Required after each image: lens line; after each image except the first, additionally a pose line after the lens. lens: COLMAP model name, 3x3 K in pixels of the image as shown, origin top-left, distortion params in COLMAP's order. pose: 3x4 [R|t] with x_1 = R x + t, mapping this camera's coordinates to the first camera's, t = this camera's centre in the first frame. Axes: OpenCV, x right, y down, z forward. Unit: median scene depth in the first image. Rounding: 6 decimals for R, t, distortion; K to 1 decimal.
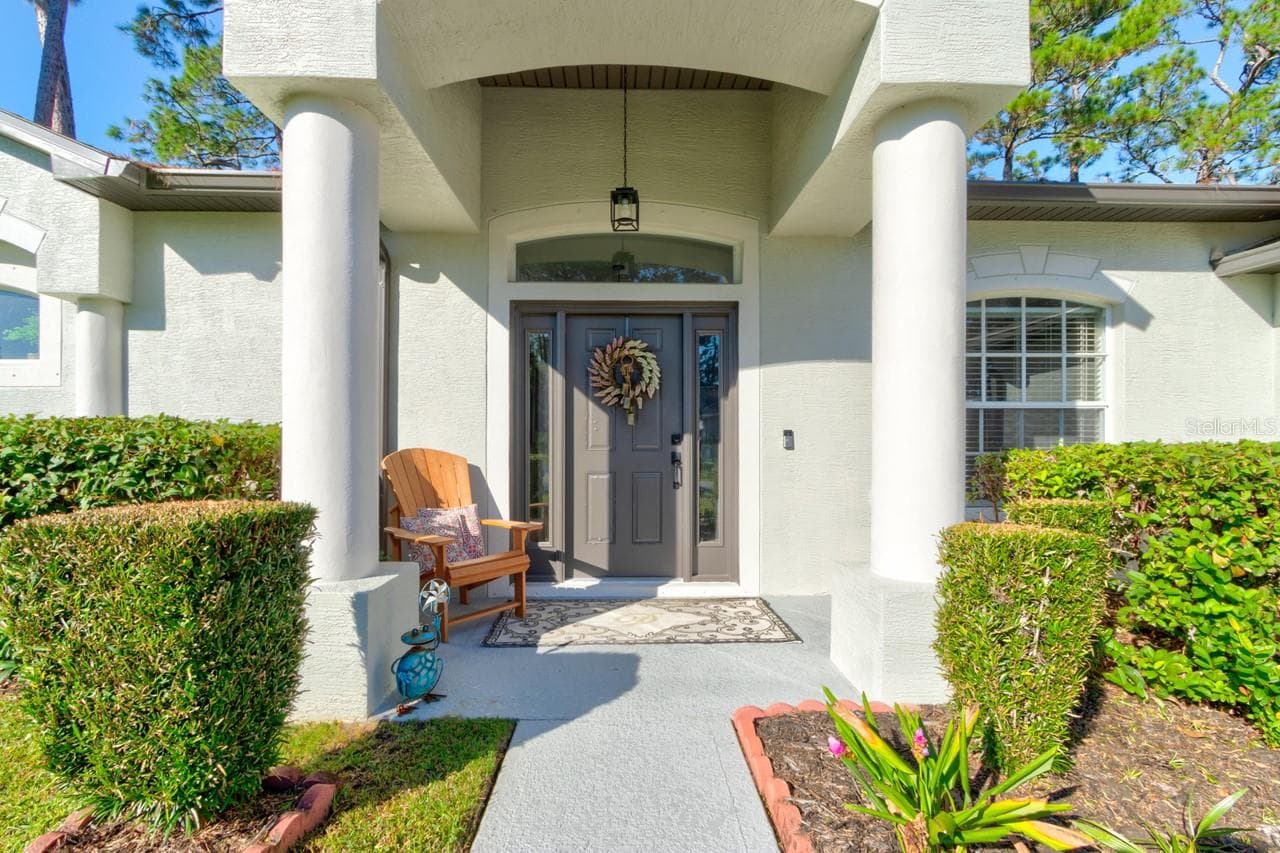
lens RADIAL K [[590.0, 0, 638.6], [0, 590.0, 438.1], [0, 0, 1]] dist [0.004224, 0.001920]
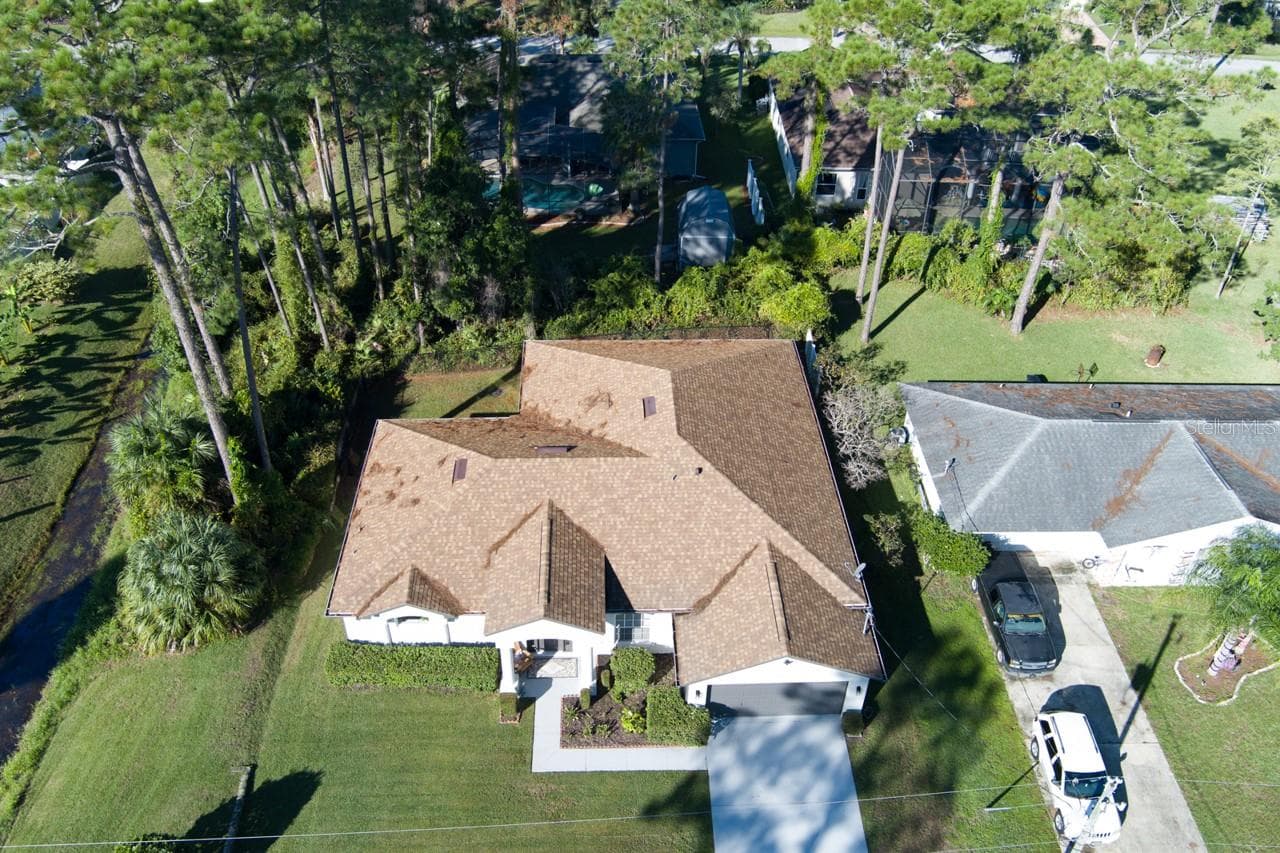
lens RADIAL K [[1022.1, 0, 640.7], [0, 1022.1, 427.0], [0, 0, 1]] dist [-0.077435, 0.024623]
pose [[0.999694, -0.004027, 0.024396, 0.545174], [-0.012203, 0.777770, 0.628431, -6.725446], [-0.021505, -0.628536, 0.777483, -4.564013]]
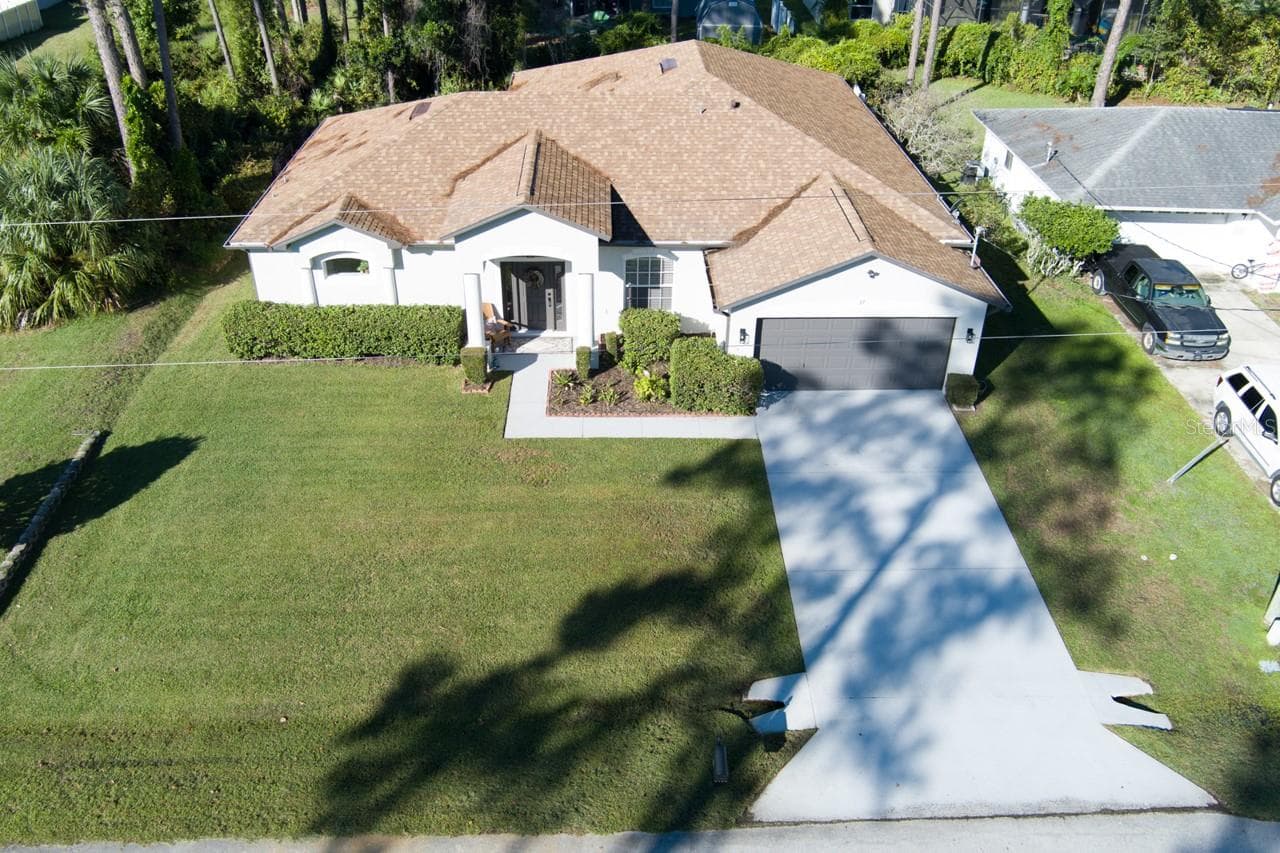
lens RADIAL K [[1022.1, 0, 639.6], [0, 1022.1, 426.8], [0, 0, 1]] dist [-0.077435, 0.024623]
pose [[0.999826, -0.001834, 0.018569, 0.506118], [-0.008894, 0.827998, 0.560661, -2.835476], [-0.016404, -0.560729, 0.827837, -4.618946]]
